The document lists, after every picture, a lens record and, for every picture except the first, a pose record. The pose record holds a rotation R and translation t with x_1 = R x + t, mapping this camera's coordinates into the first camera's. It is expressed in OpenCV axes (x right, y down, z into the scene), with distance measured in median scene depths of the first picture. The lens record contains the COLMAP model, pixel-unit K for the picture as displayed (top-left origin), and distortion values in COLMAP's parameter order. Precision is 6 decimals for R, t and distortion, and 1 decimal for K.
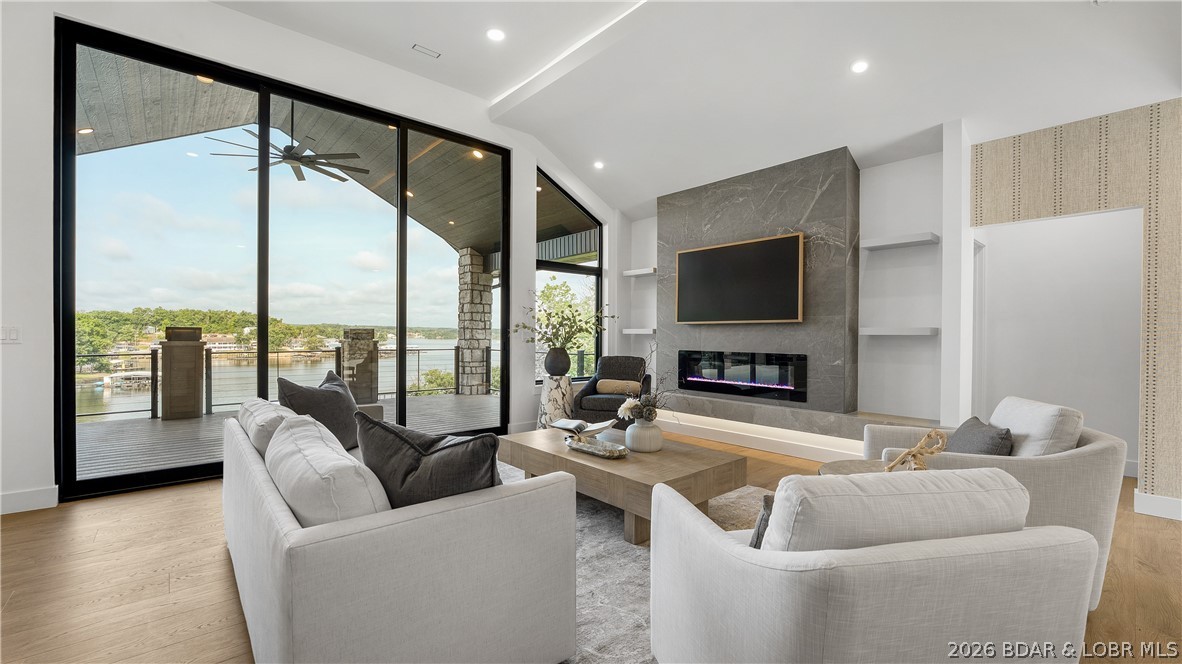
lens RADIAL K [[494.4, 0, 587.5], [0, 494.4, 336.1], [0, 0, 1]] dist [0.001047, 0.000089]
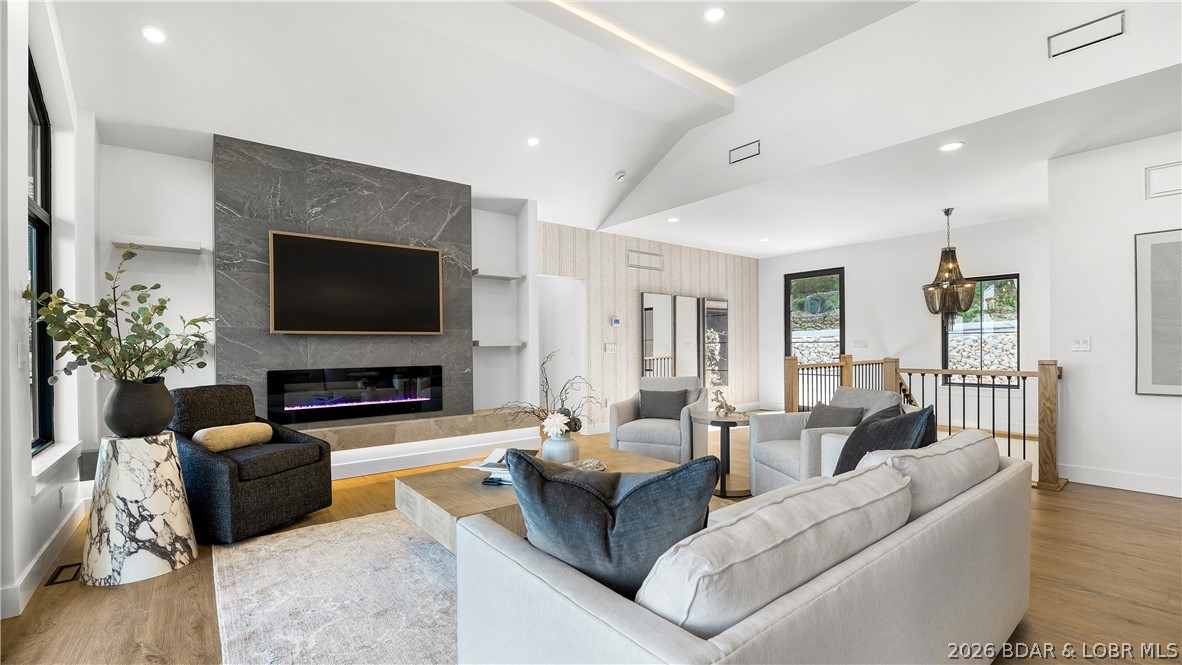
lens RADIAL K [[494.4, 0, 591.0], [0, 494.4, 341.8], [0, 0, 1]] dist [0.001047, 0.000089]
pose [[0.064375, 0.002059, 0.997924, -0.580658], [0.010032, 0.999946, -0.002710, -0.006906], [-0.997875, 0.010186, 0.064351, 0.595239]]
